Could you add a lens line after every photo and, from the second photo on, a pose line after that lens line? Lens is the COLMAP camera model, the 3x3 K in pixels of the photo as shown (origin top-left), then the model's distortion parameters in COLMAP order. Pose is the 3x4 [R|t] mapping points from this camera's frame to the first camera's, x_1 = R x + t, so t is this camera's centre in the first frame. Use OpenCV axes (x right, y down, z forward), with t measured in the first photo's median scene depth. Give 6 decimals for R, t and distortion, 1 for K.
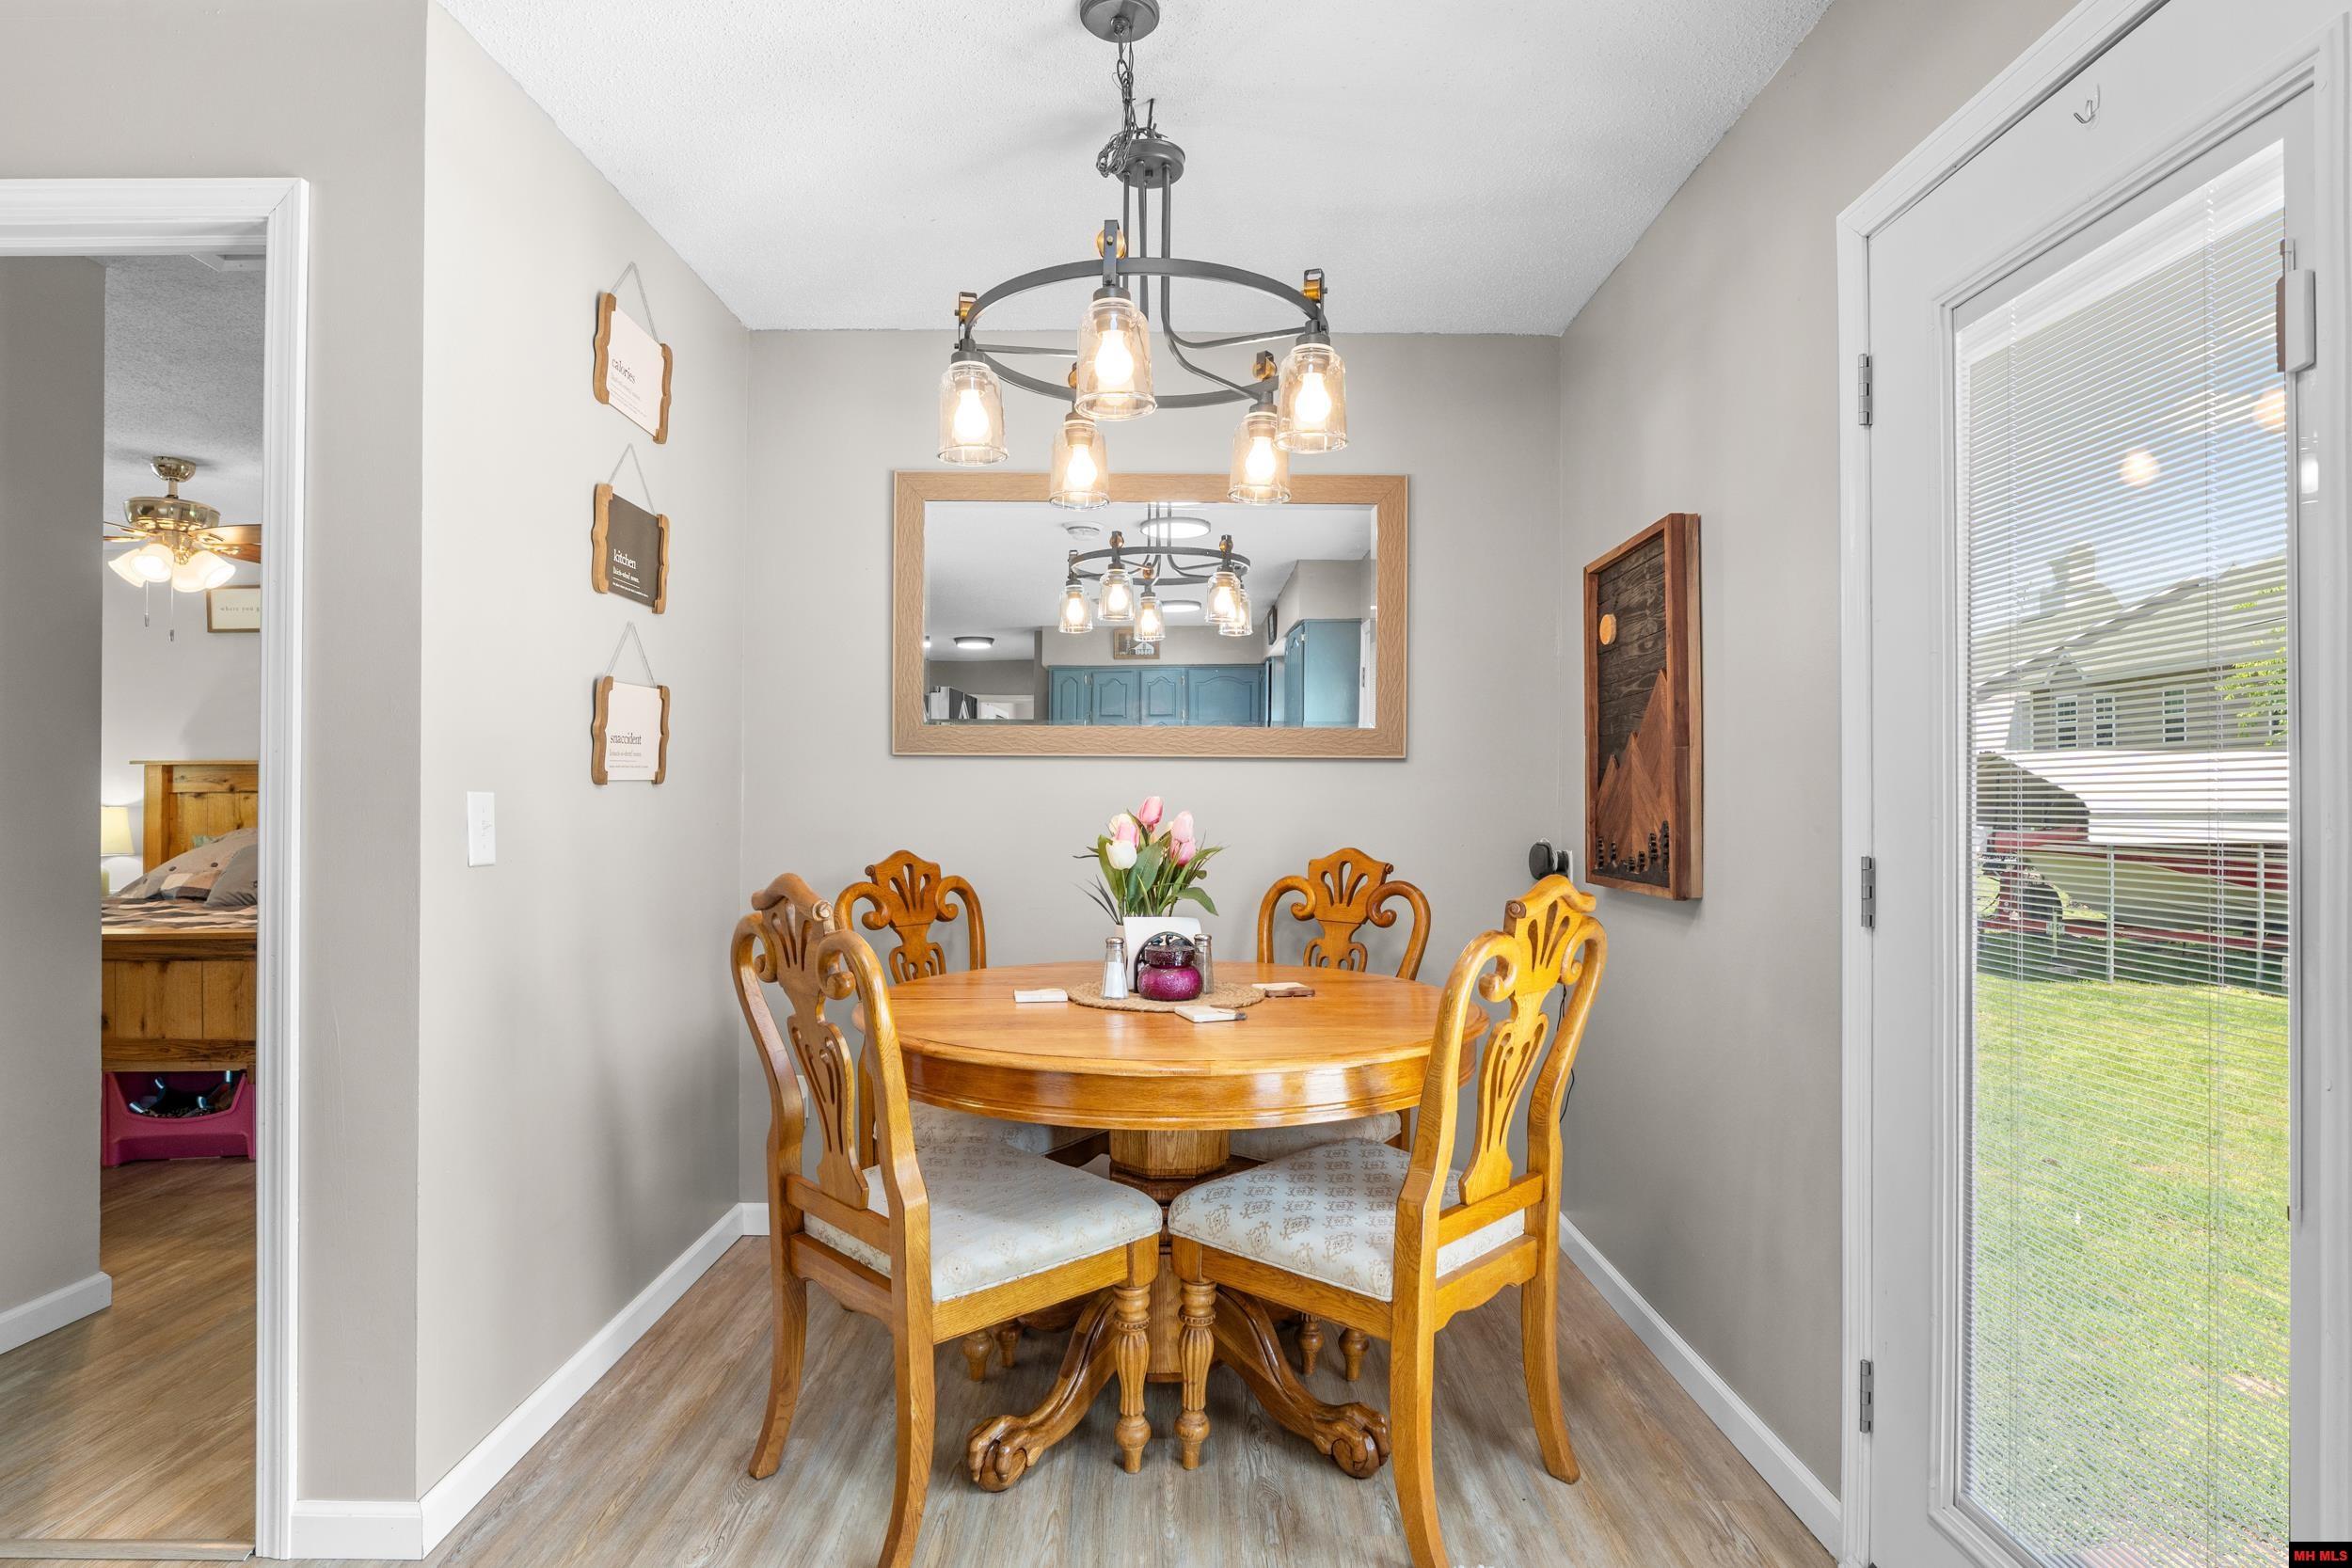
lens RADIAL K [[1240.4, 0, 1206.8], [0, 1240.4, 796.9], [0, 0, 1]] dist [-0.017735, 0.001098]
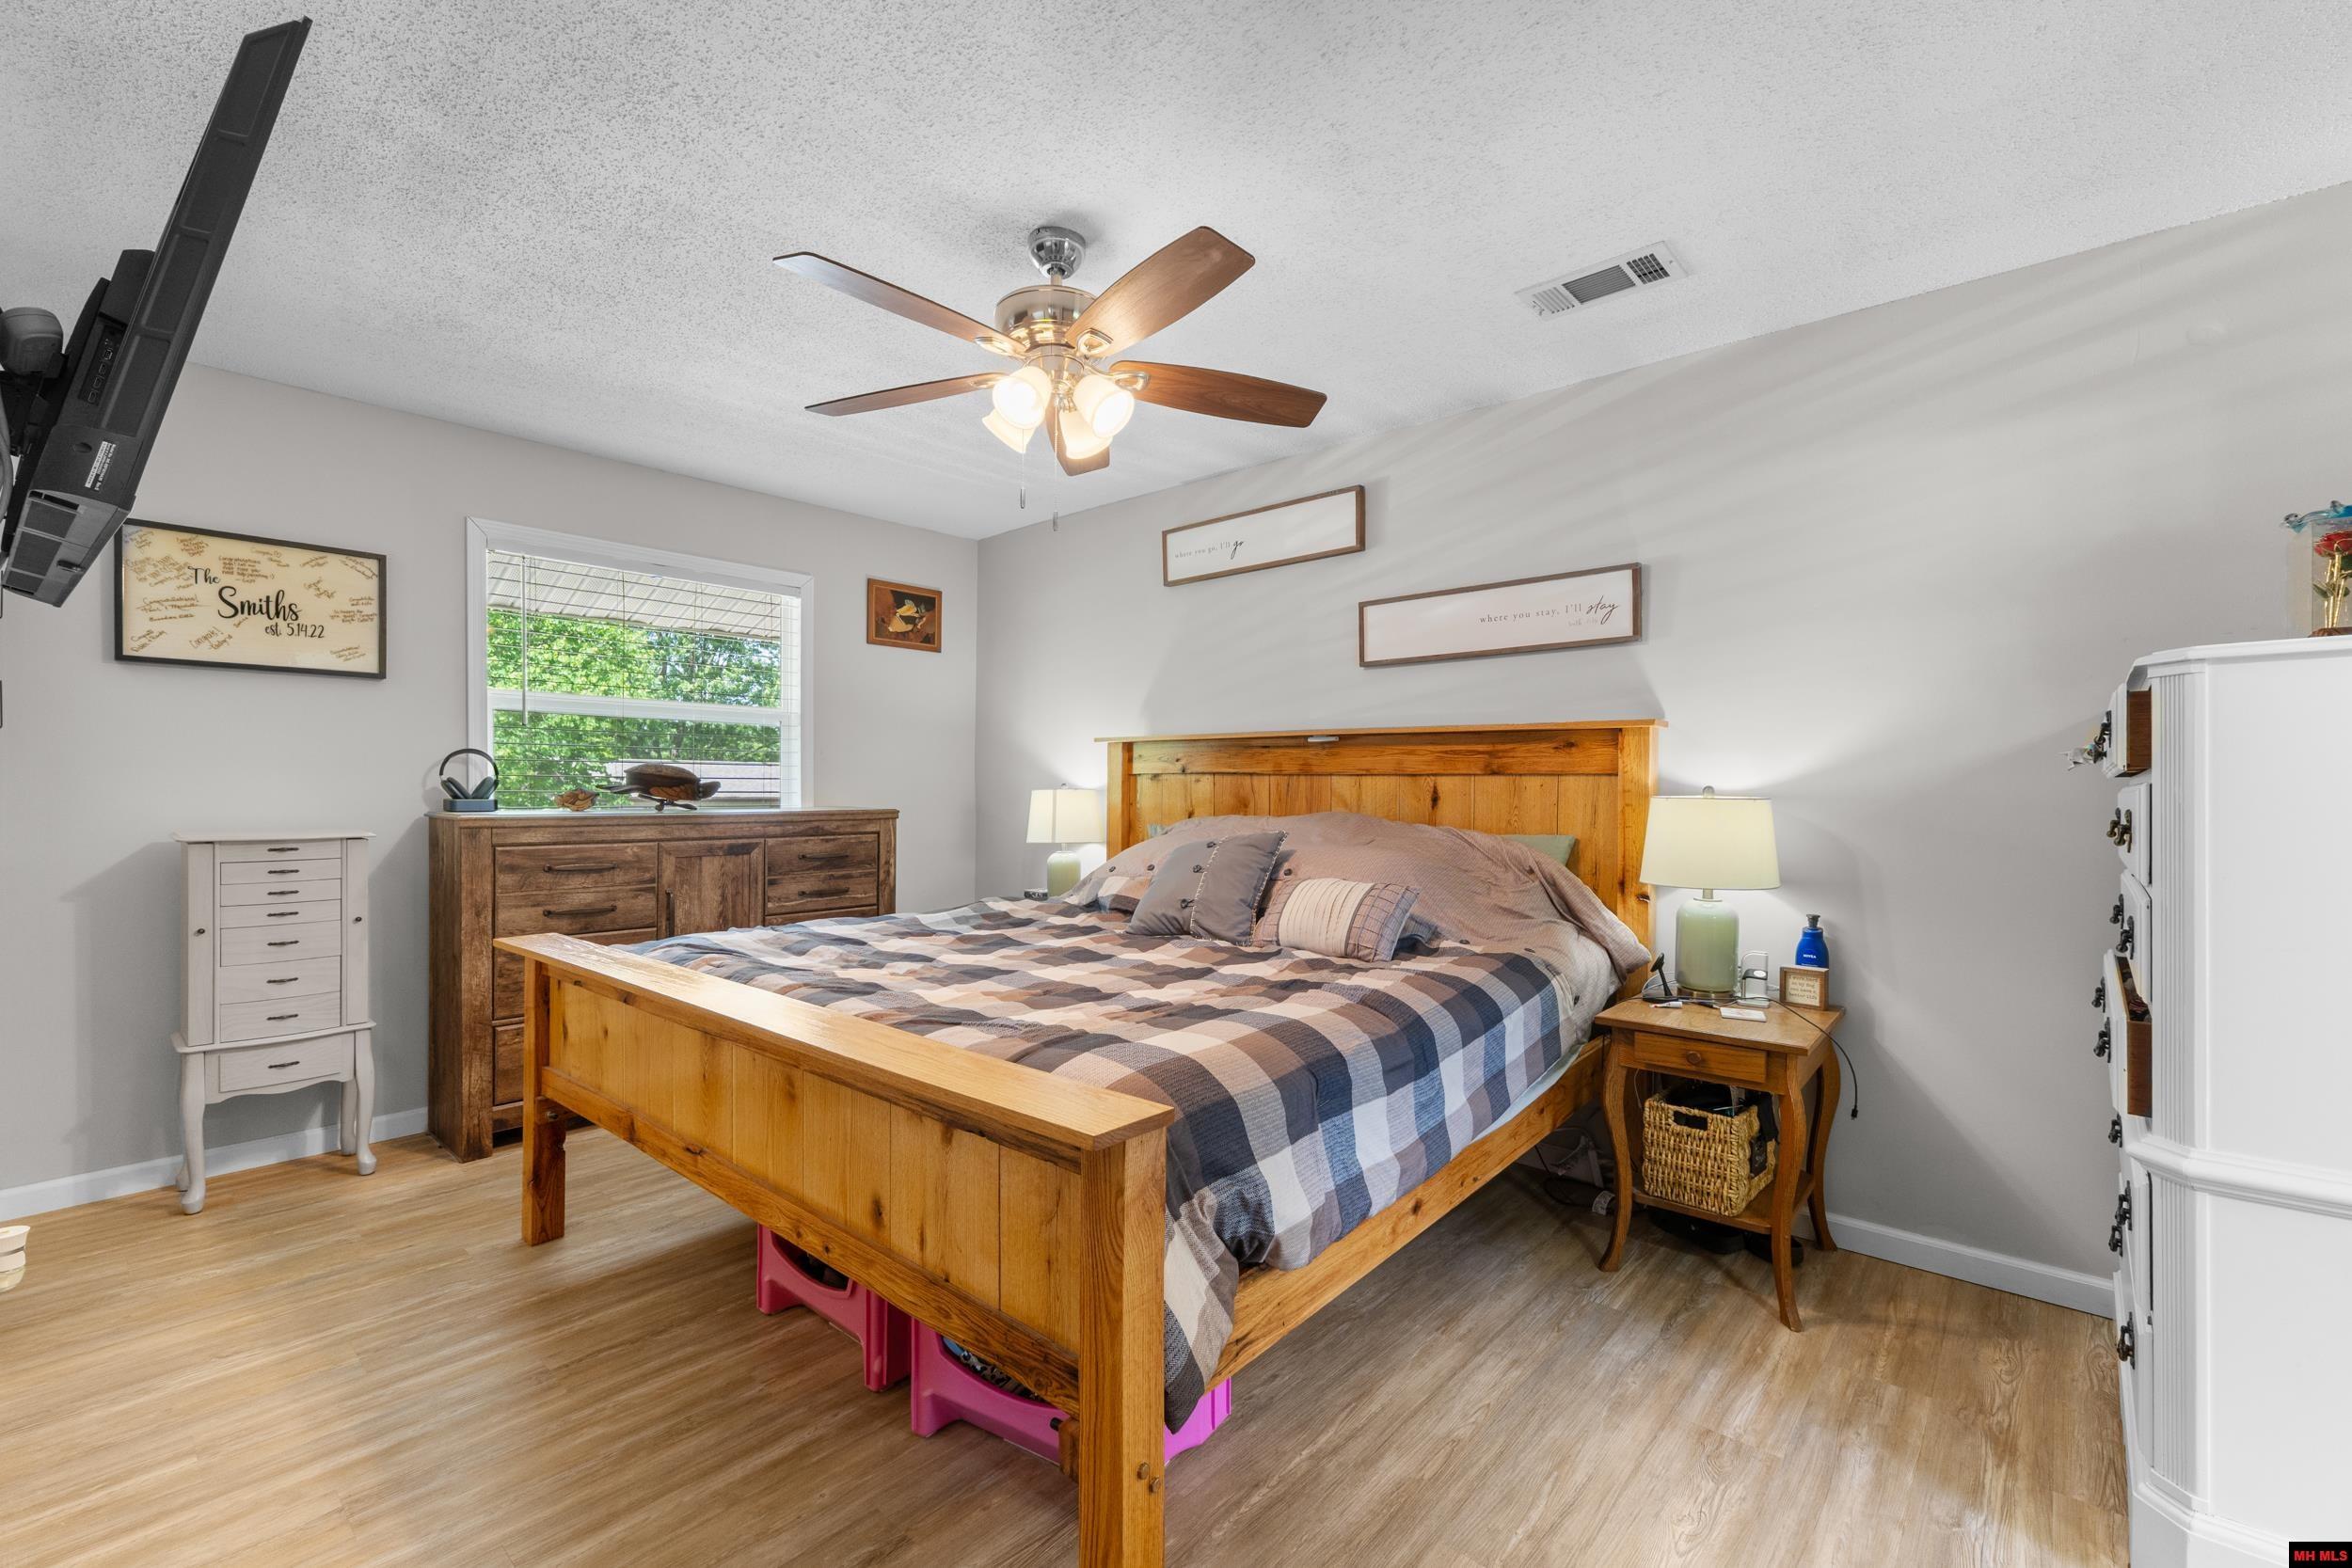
lens RADIAL K [[991.2, 0, 1183.5], [0, 991.2, 788.0], [0, 0, 1]] dist [0.000138, 0.000292]
pose [[0.737158, 0.002559, -0.675715, -0.347214], [-0.000386, 0.999994, 0.003366, 0.003918], [0.675720, -0.002221, 0.737155, 0.512989]]
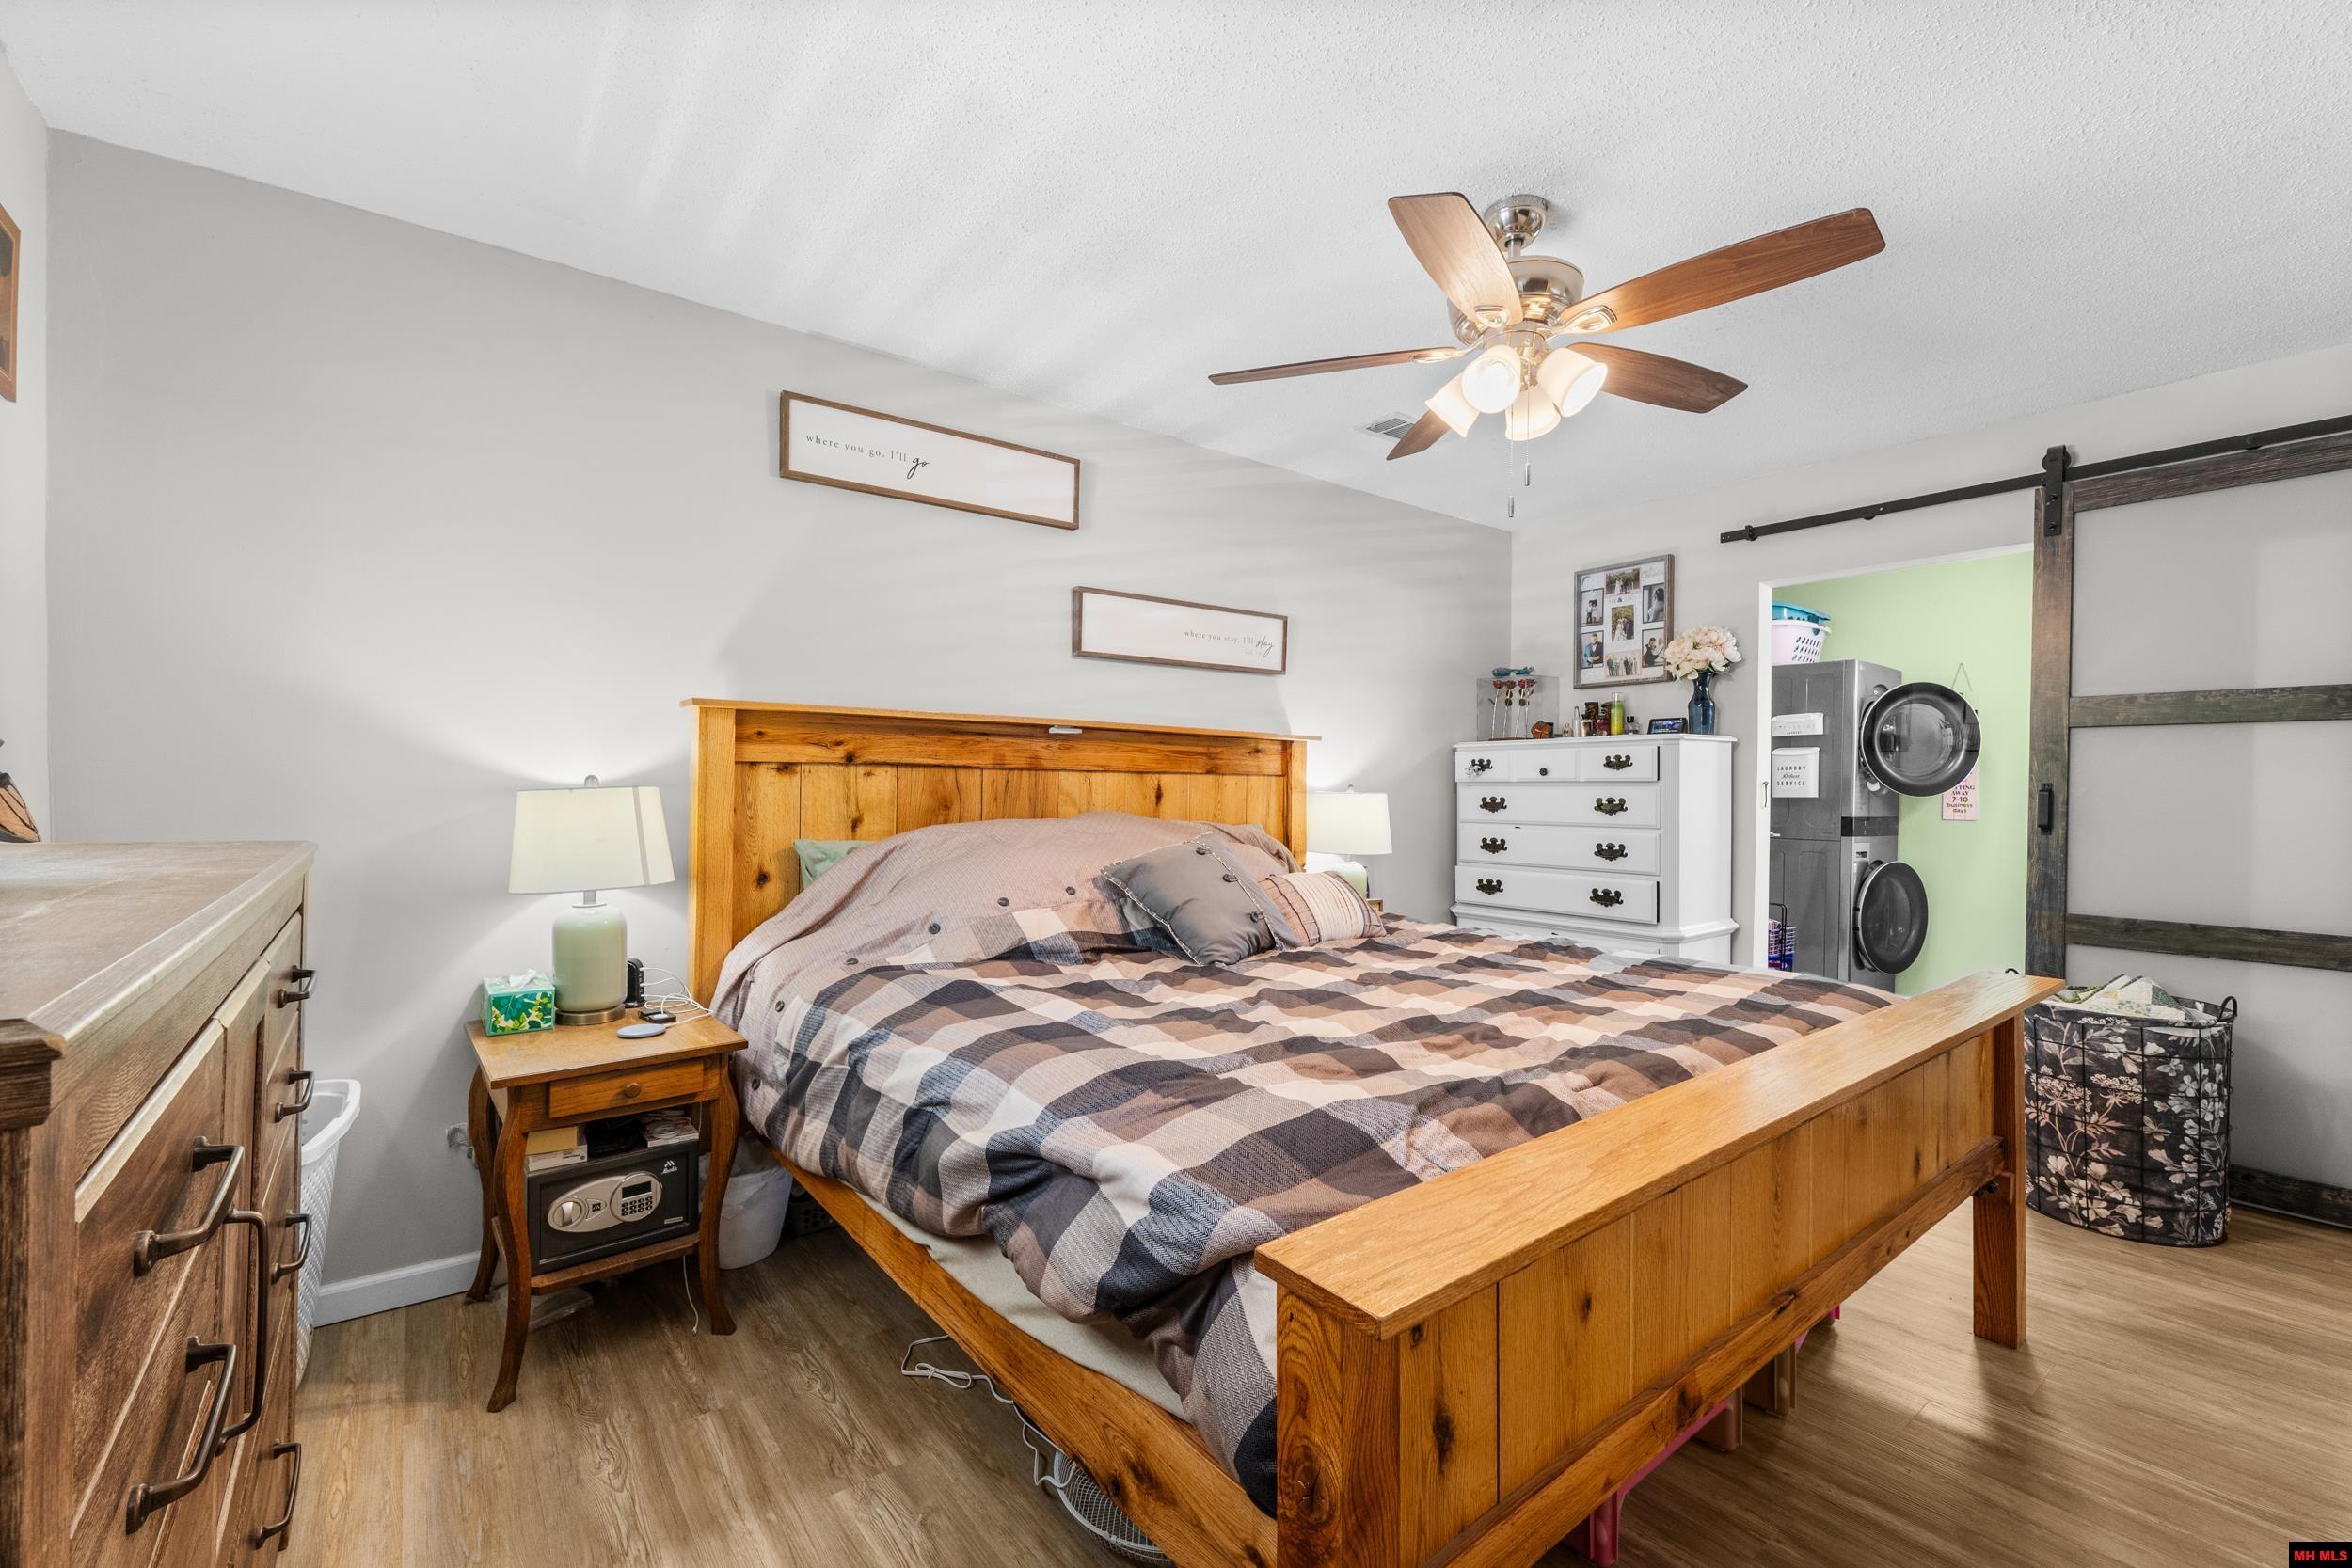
lens RADIAL K [[991.2, 0, 1176.3], [0, 991.2, 783.8], [0, 0, 1]] dist [0.000138, 0.000292]
pose [[0.807211, 0.005677, 0.590236, -0.956058], [-0.005747, 0.999982, -0.001758, 0.005785], [-0.590236, -0.001973, 0.807229, 0.543019]]
